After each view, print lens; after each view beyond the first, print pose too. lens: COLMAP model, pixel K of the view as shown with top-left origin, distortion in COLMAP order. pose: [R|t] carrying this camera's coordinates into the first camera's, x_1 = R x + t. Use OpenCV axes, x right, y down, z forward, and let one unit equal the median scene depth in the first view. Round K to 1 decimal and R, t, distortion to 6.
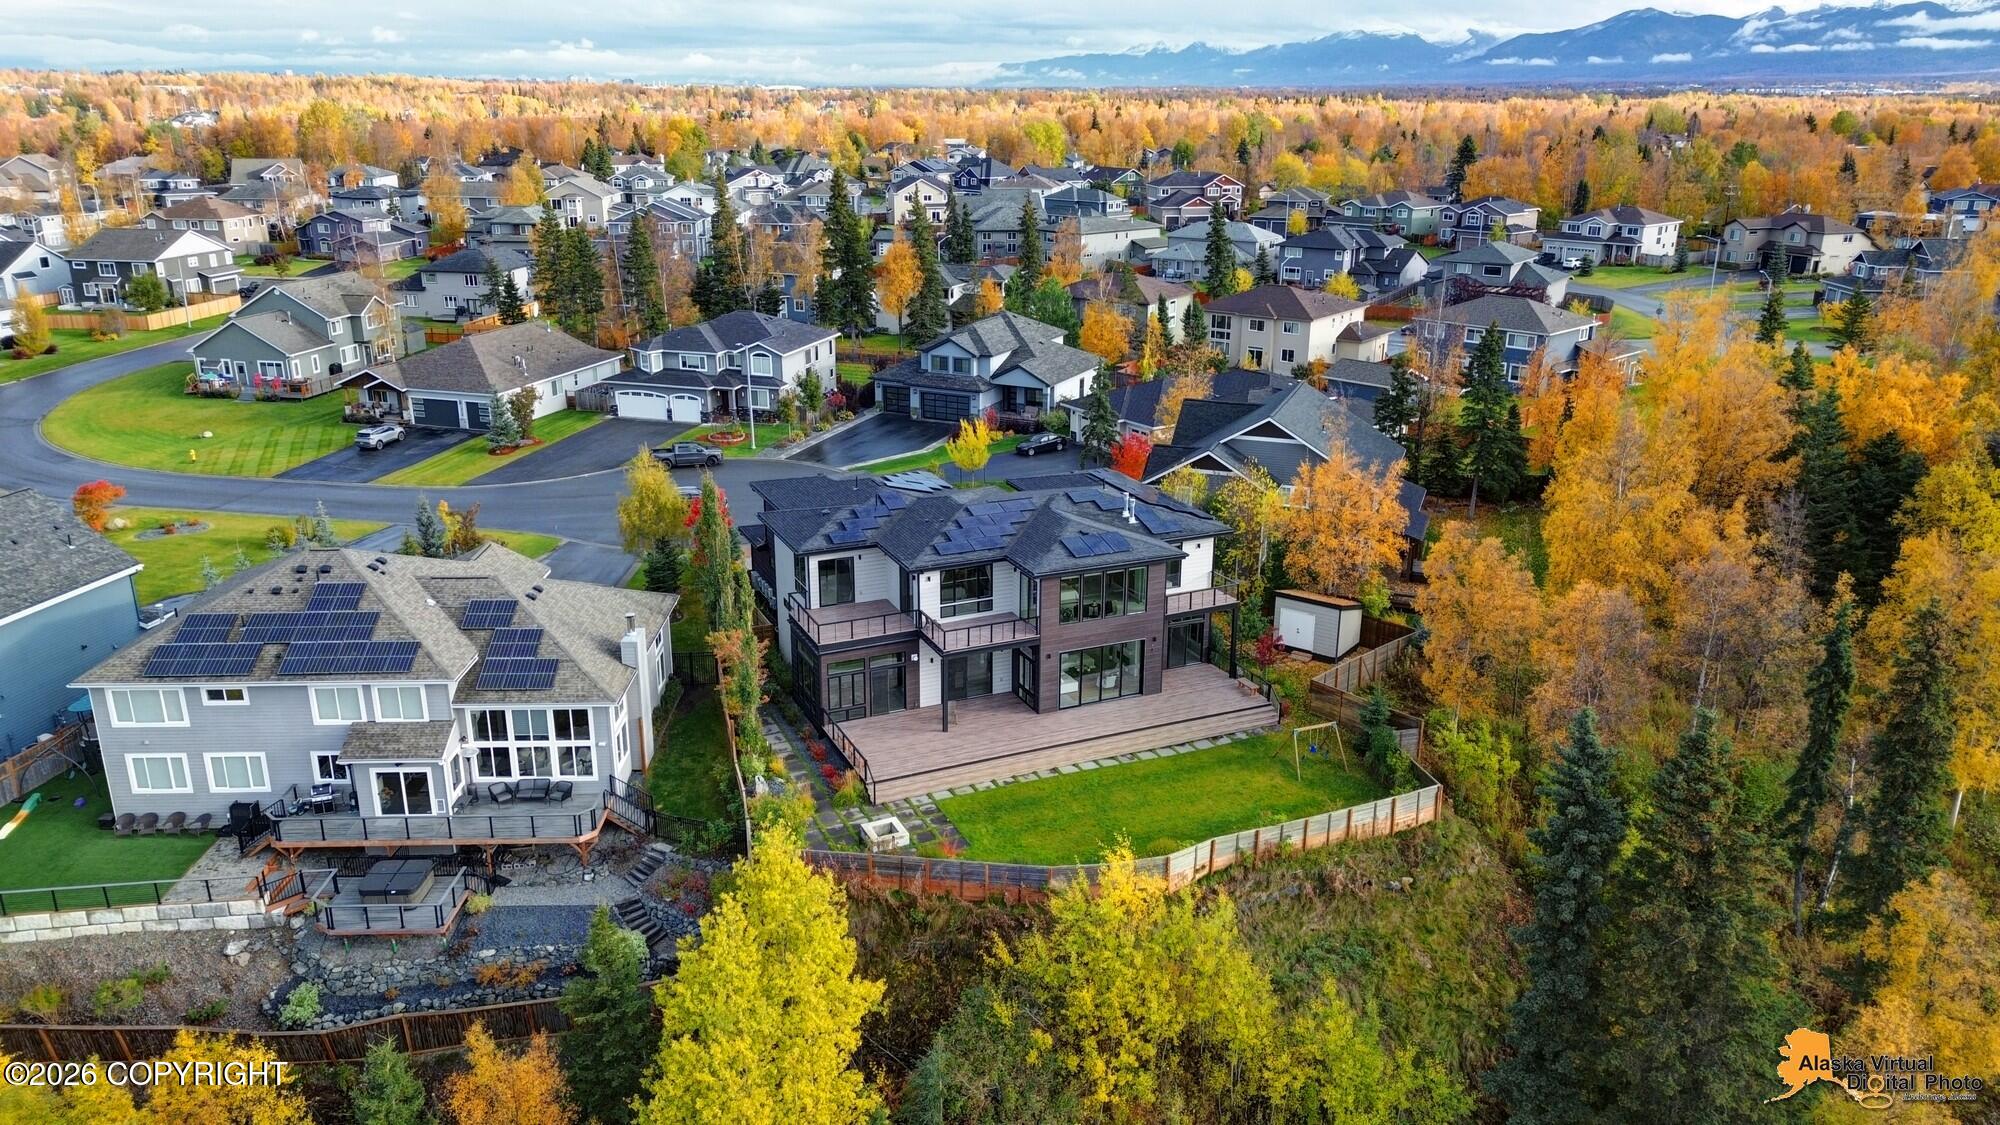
lens RADIAL K [[1408.2, 0, 1005.0], [0, 1408.2, 552.3], [0, 0, 1]] dist [0.070706, -0.062970]
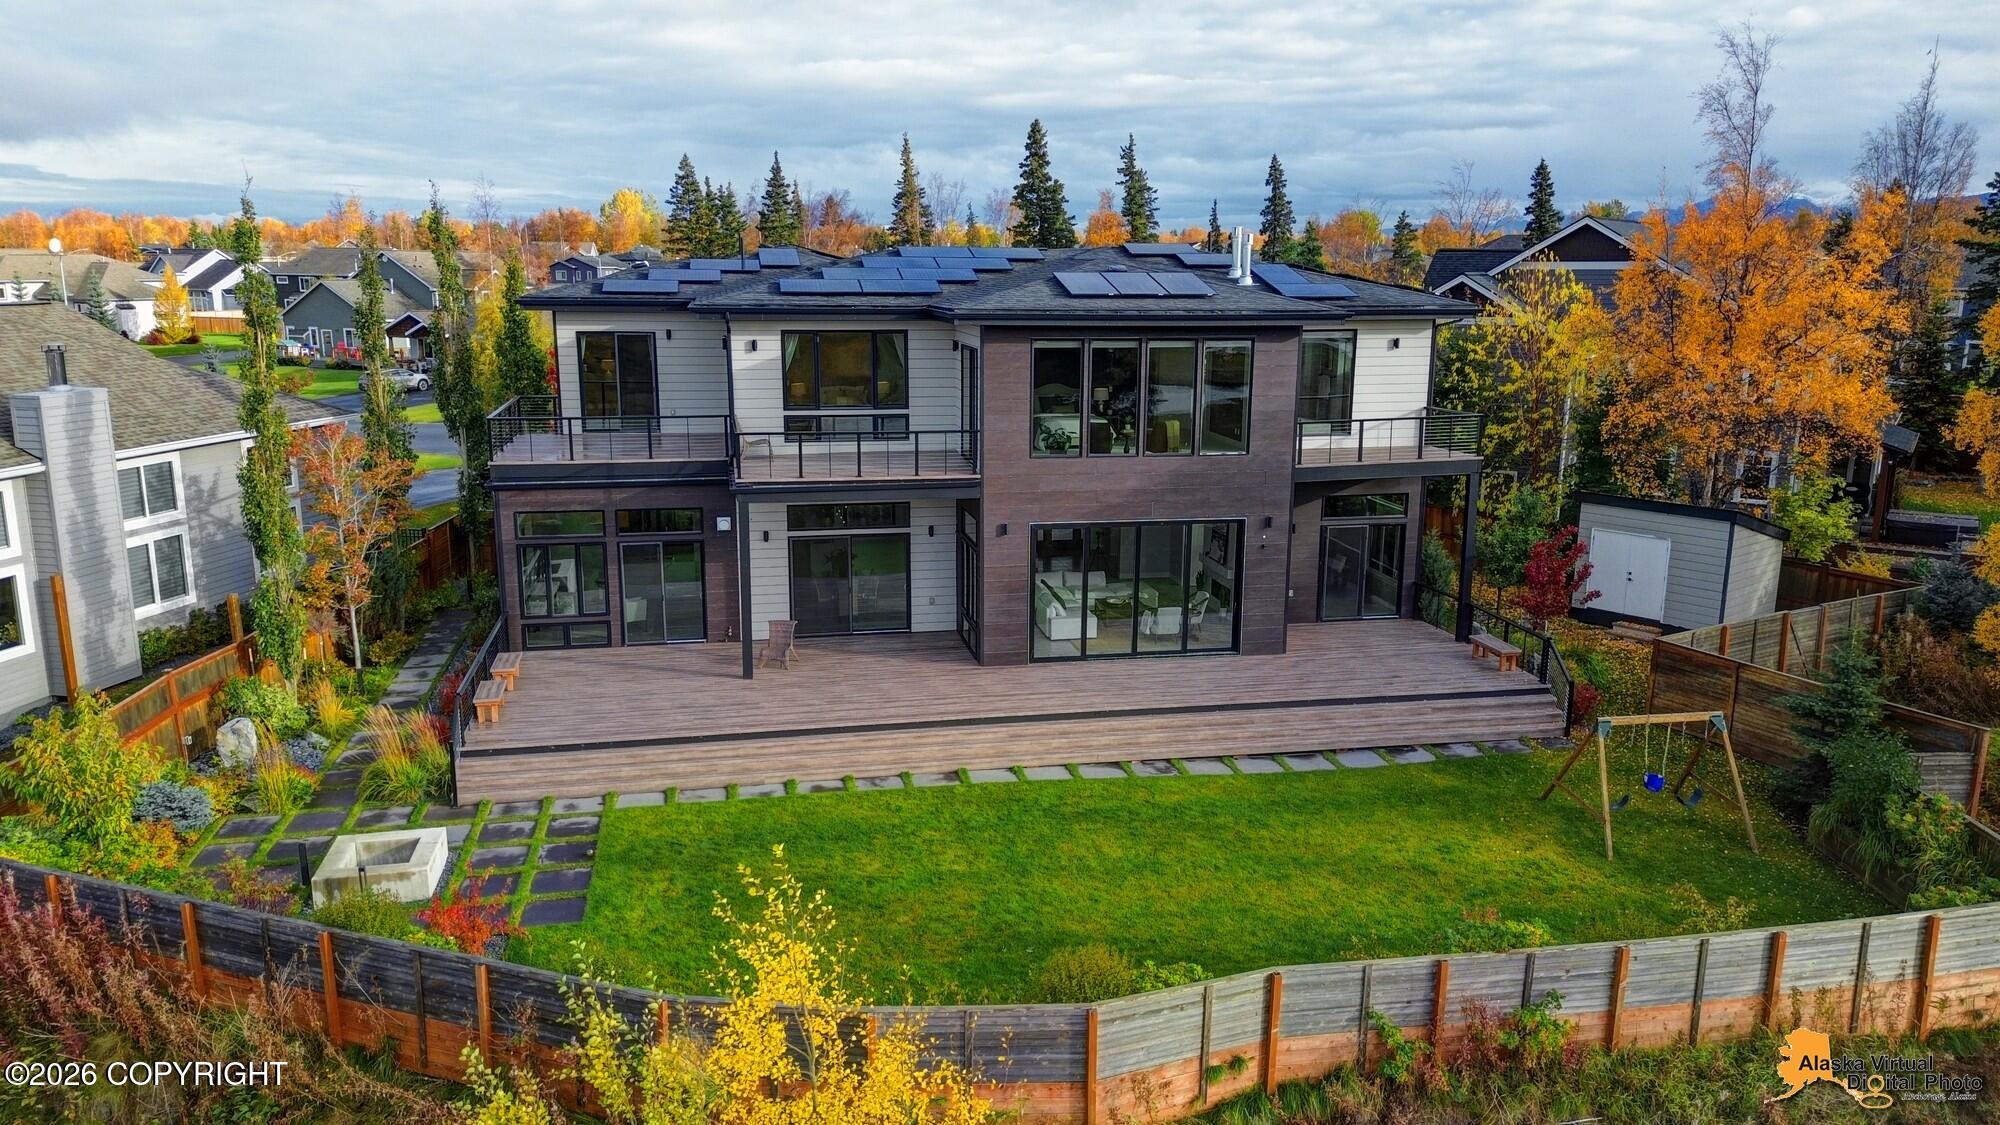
lens RADIAL K [[1408.2, 0, 1007.7], [0, 1408.2, 577.9], [0, 0, 1]] dist [0.070706, -0.062970]
pose [[0.973688, 0.048716, -0.222619, 0.128169], [-0.069185, 0.993968, -0.085090, 0.124070], [0.217131, 0.098253, 0.971185, 0.571074]]
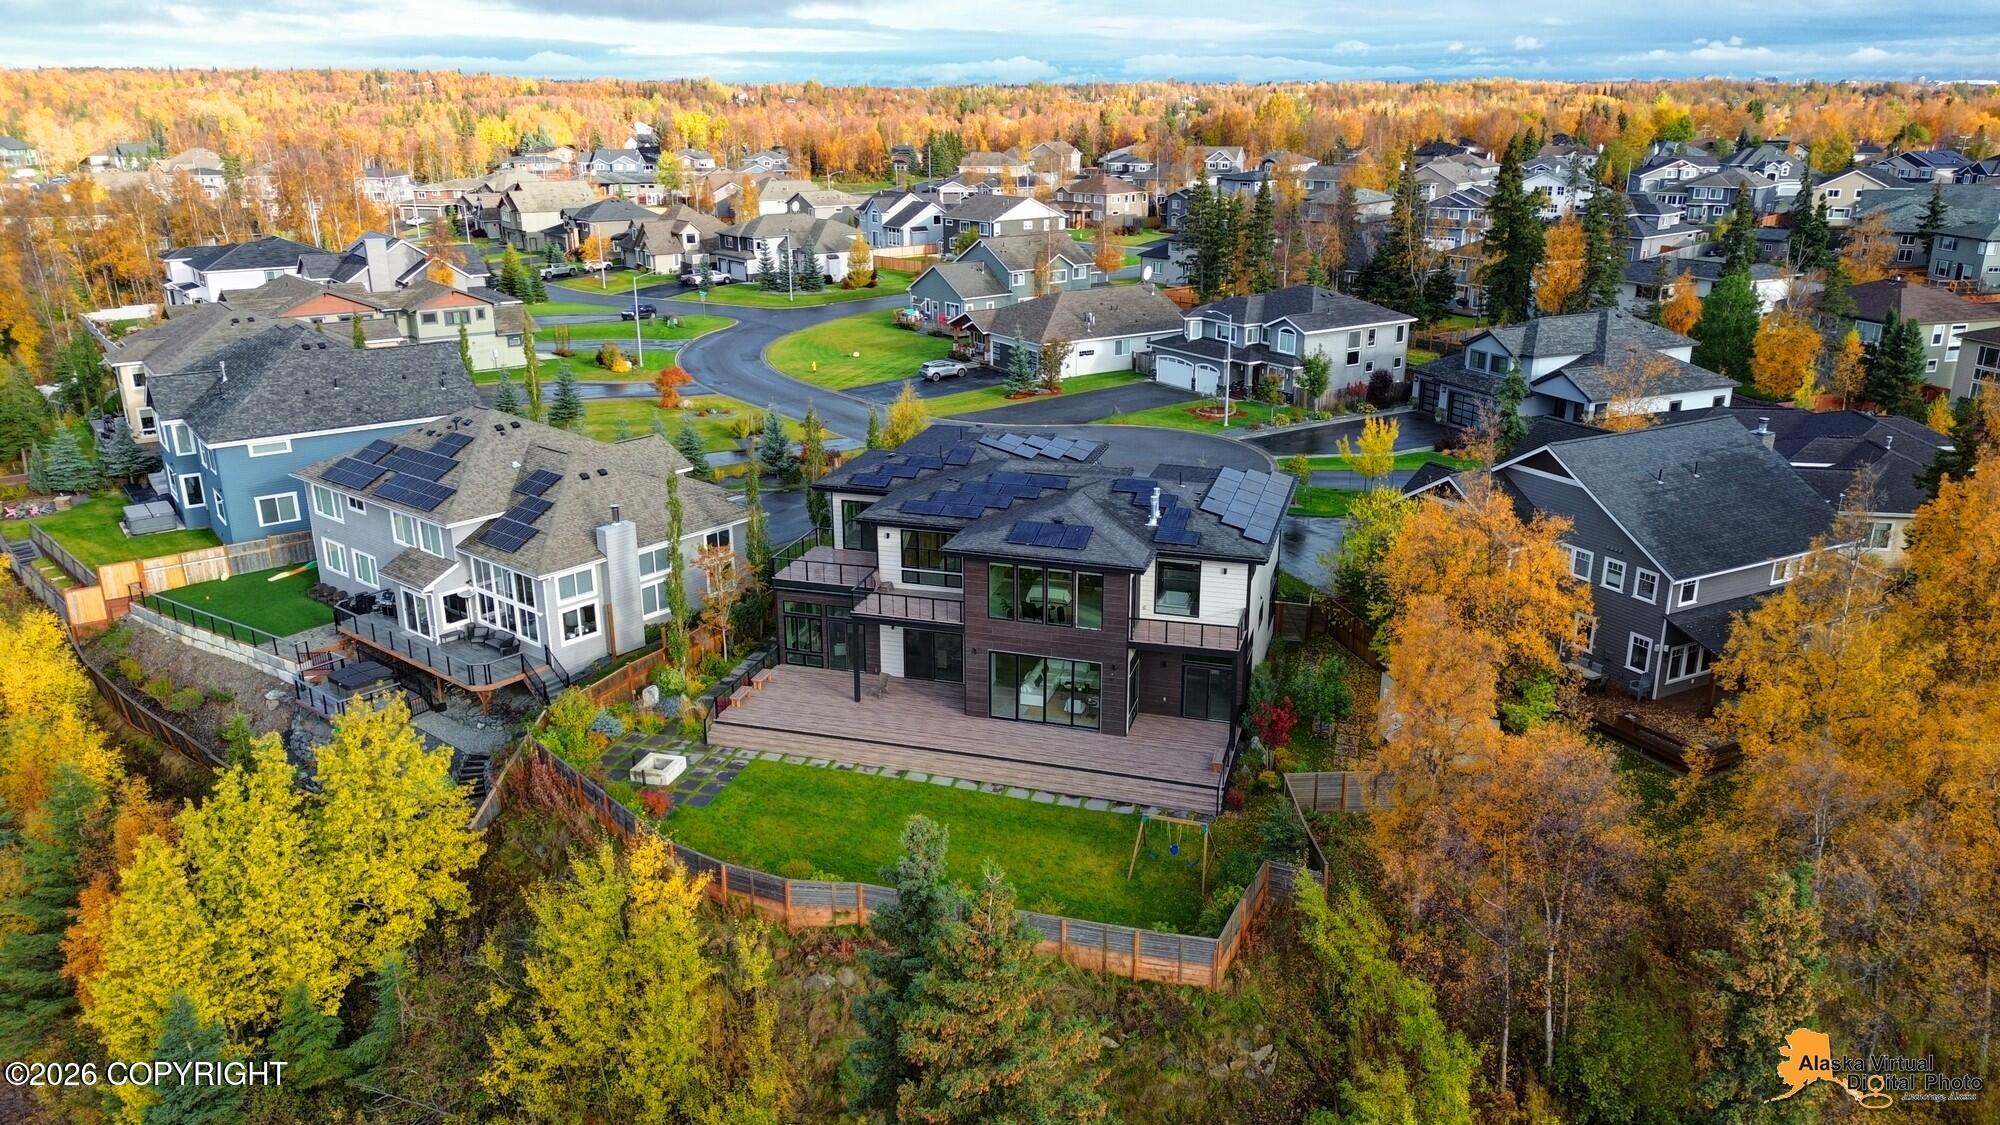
lens RADIAL K [[1408.2, 0, 1002.5], [0, 1408.2, 568.0], [0, 0, 1]] dist [0.070706, -0.062970]
pose [[0.752462, 0.201594, -0.627026, 0.562835], [-0.197340, 0.977276, 0.077385, -0.044356], [0.628377, 0.065508, 0.775145, 0.338204]]
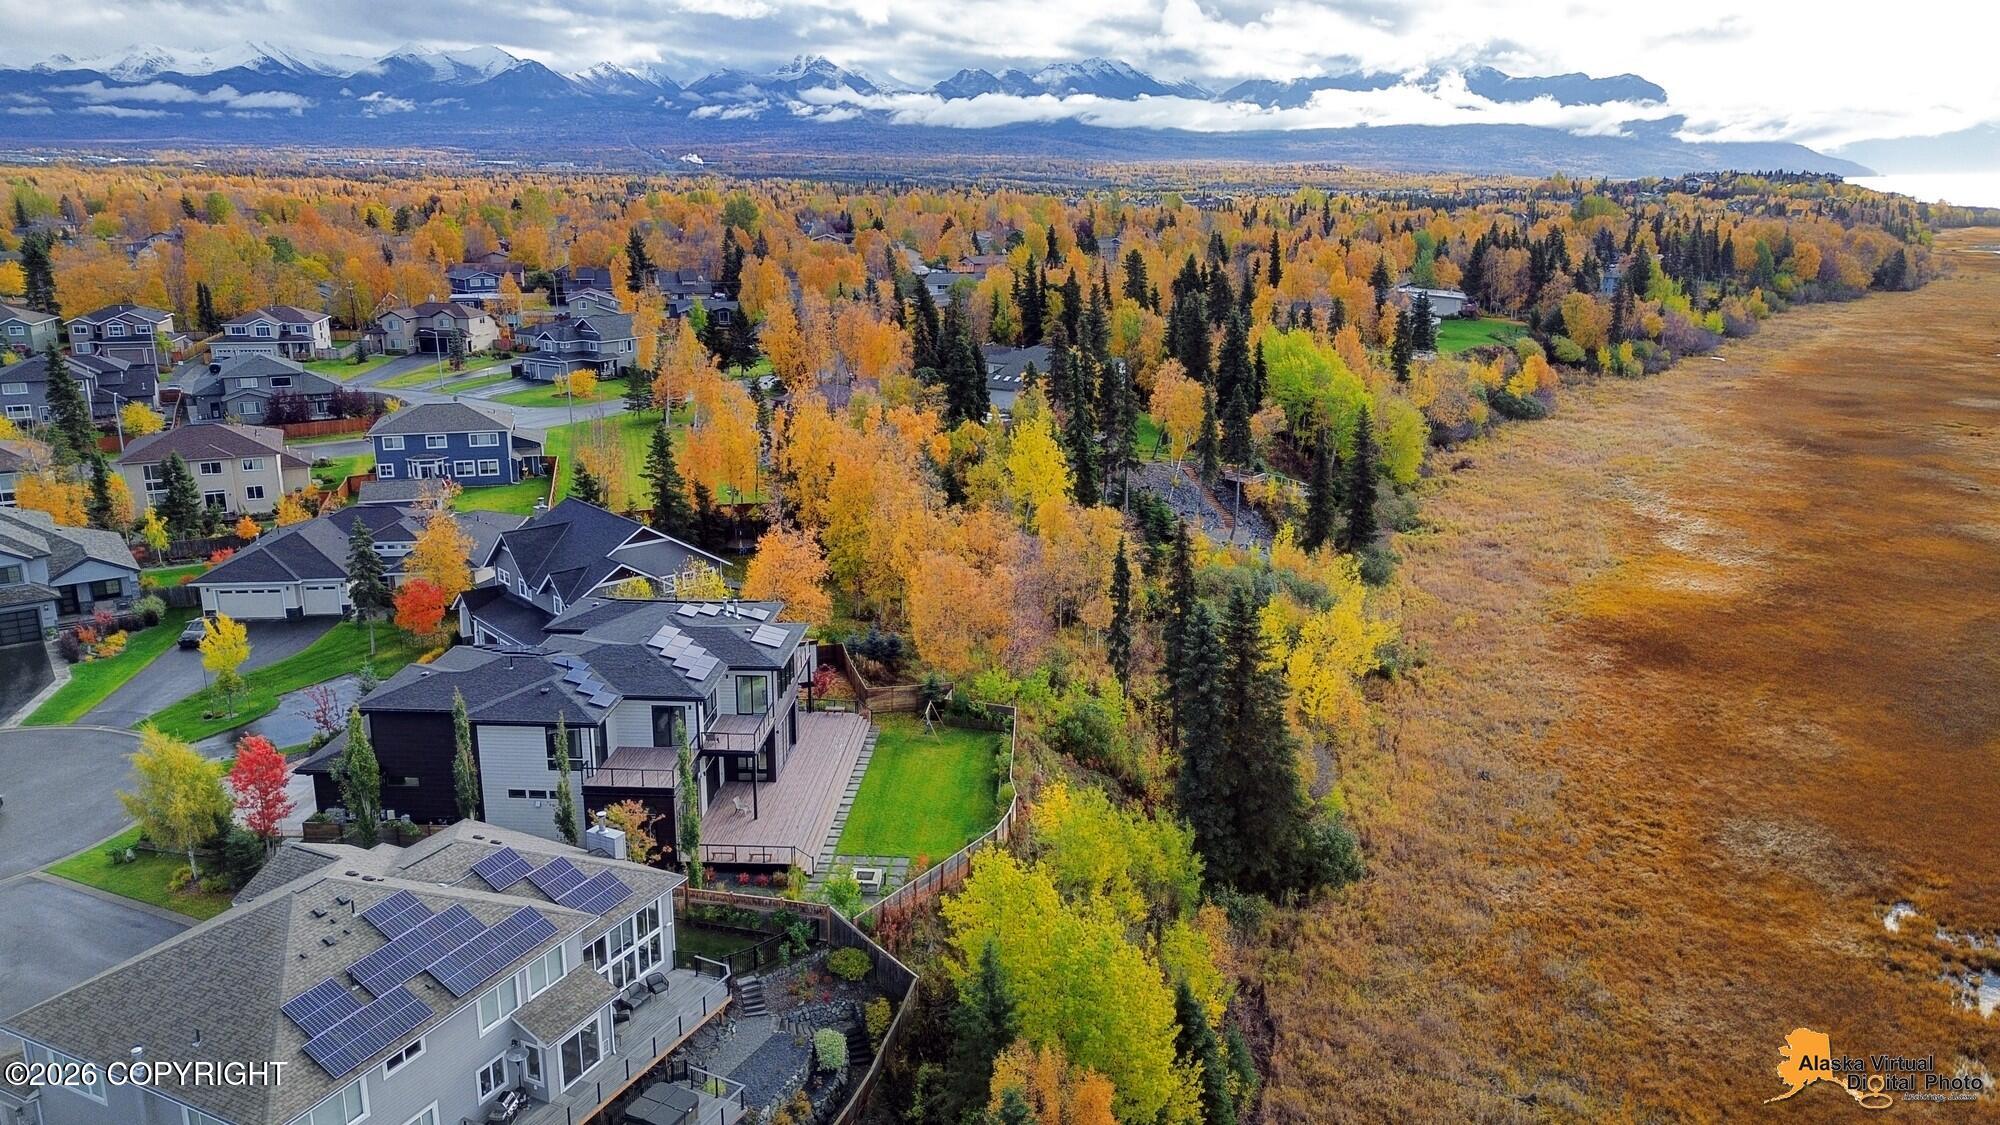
lens RADIAL K [[1408.2, 0, 996.7], [0, 1408.2, 554.3], [0, 0, 1]] dist [0.070706, -0.062970]
pose [[0.468018, -0.233355, 0.852352, -0.886357], [0.267572, 0.956652, 0.114989, -0.164021], [-0.842238, 0.174249, 0.510170, 0.174861]]
